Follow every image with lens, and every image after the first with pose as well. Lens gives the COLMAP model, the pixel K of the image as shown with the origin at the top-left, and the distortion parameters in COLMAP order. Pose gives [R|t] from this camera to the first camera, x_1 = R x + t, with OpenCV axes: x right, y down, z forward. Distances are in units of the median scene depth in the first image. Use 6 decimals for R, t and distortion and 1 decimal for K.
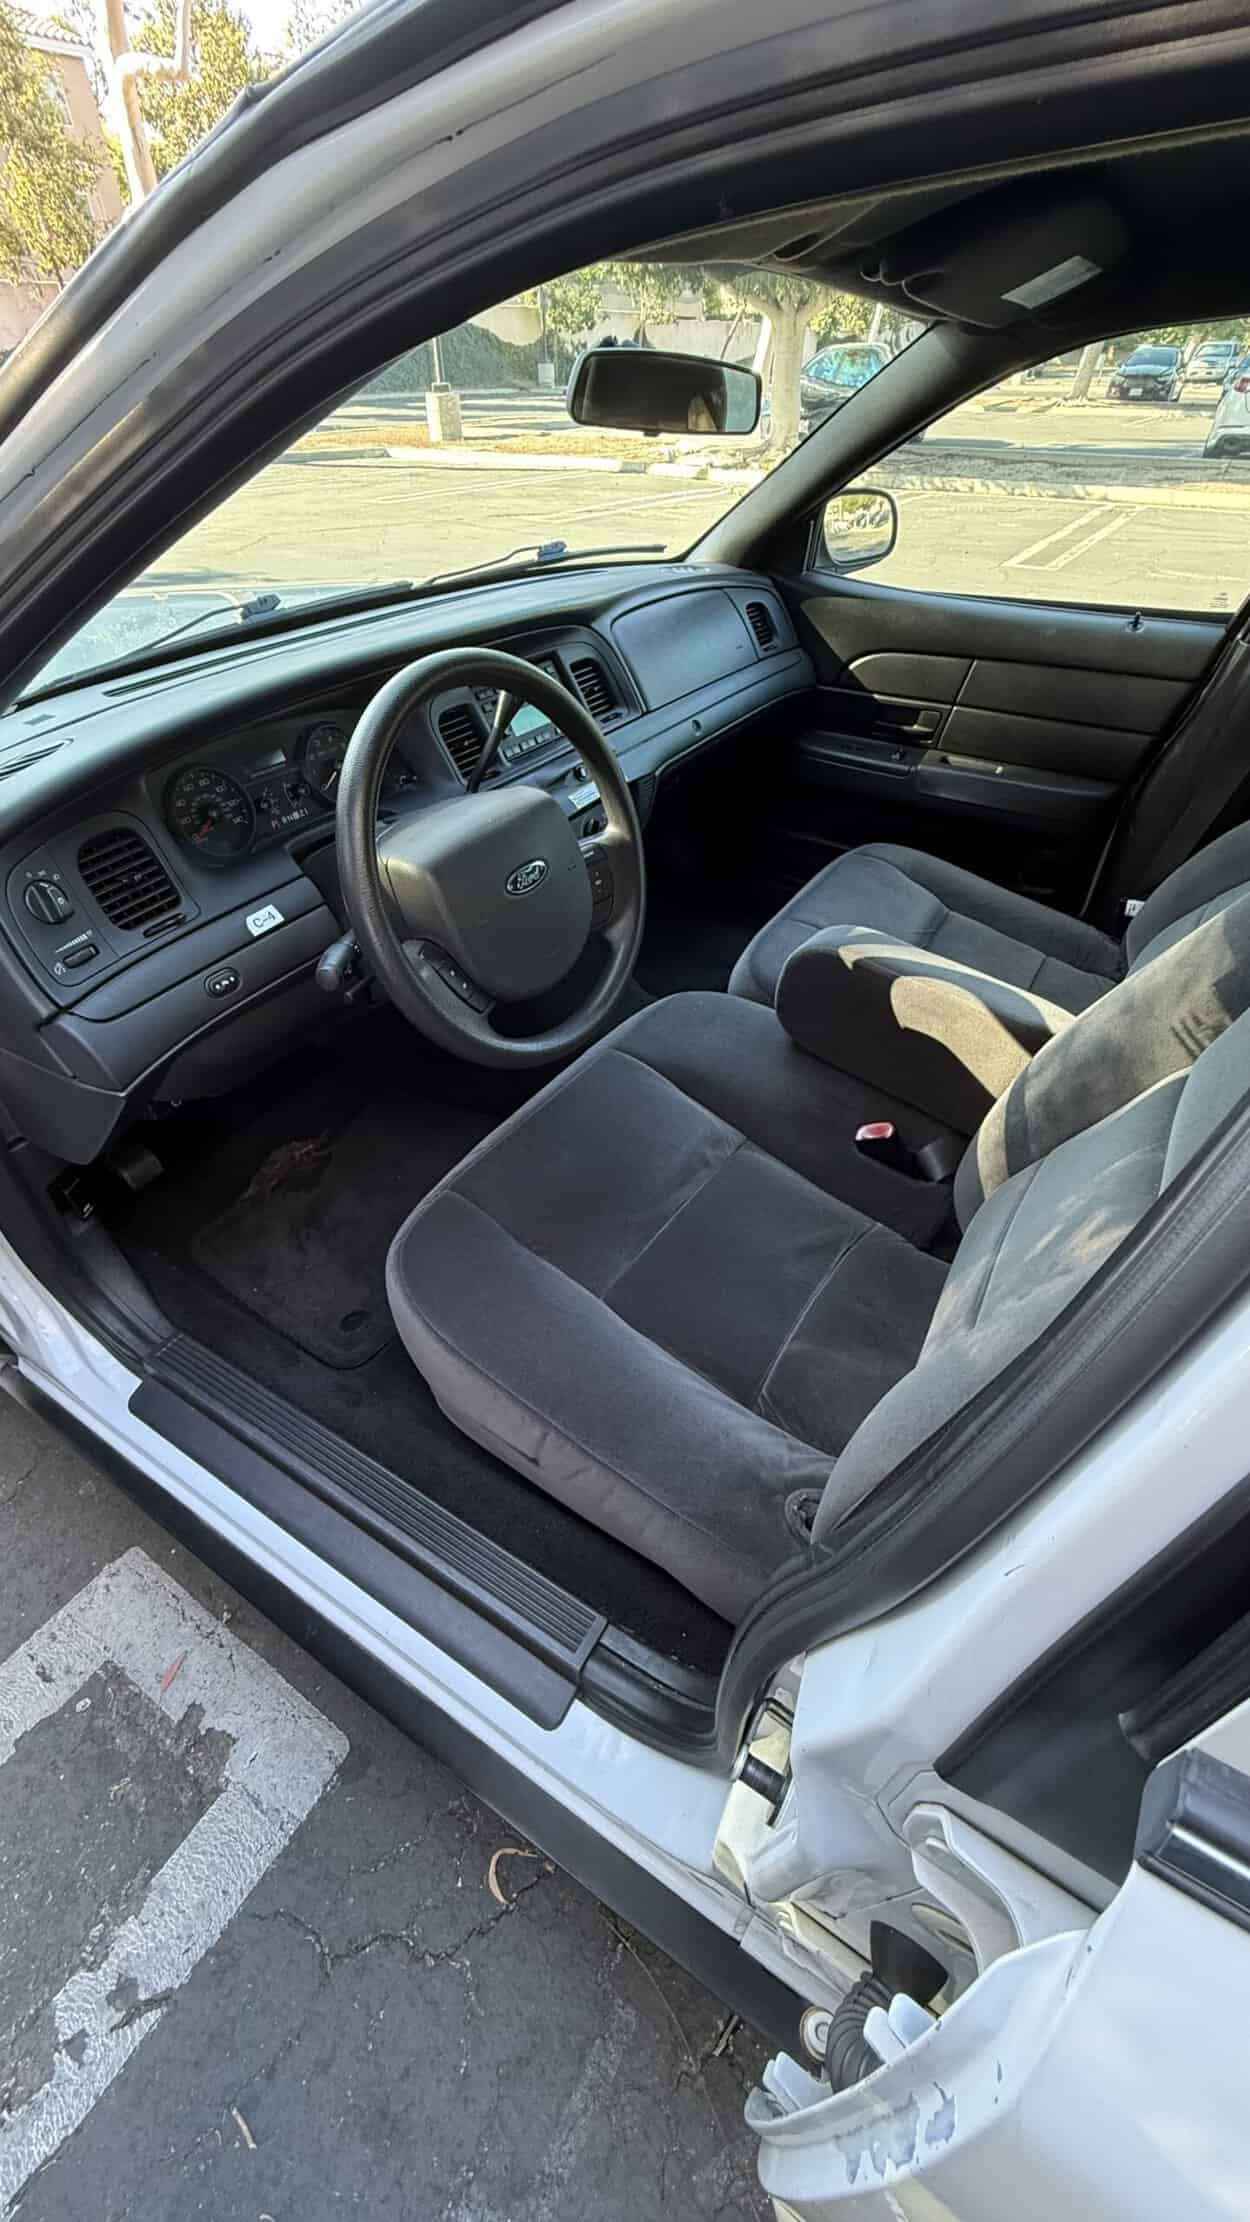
lens RADIAL K [[944.8, 0, 625.0], [0, 944.8, 1111.0], [0, 0, 1]] dist [0.000244, 0.000017]
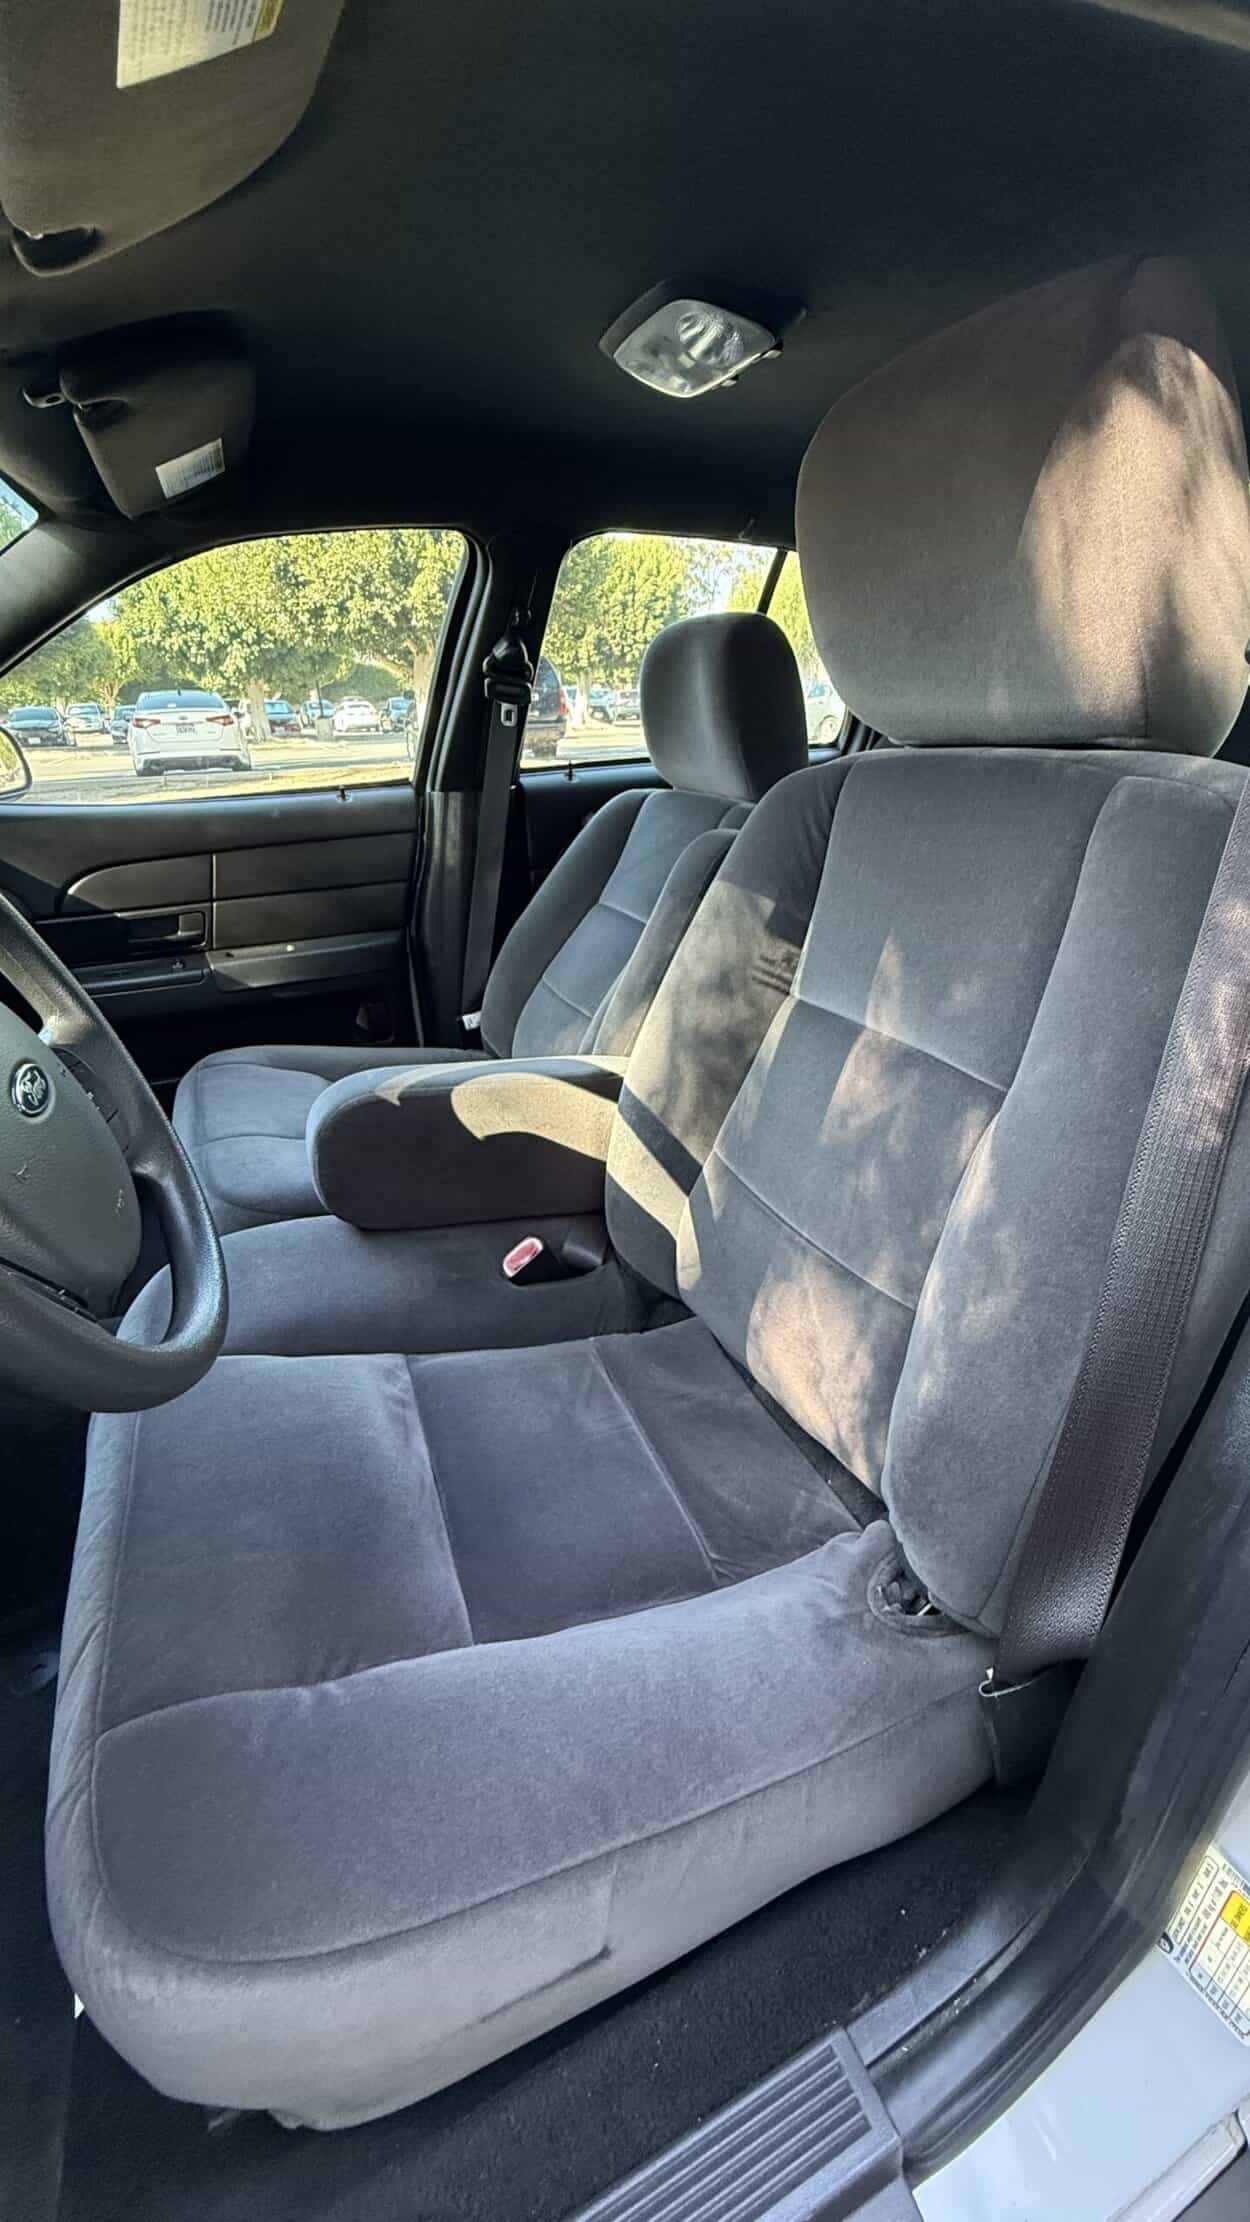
lens RADIAL K [[919.3, 0, 643.8], [0, 919.3, 1090.7], [0, 0, 1]] dist [-0.002048, 0.000010]
pose [[0.525607, -0.341791, 0.779048, -0.272480], [0.566760, 0.823615, -0.021037, -0.021250], [-0.634445, 0.452590, 0.626611, 0.338660]]
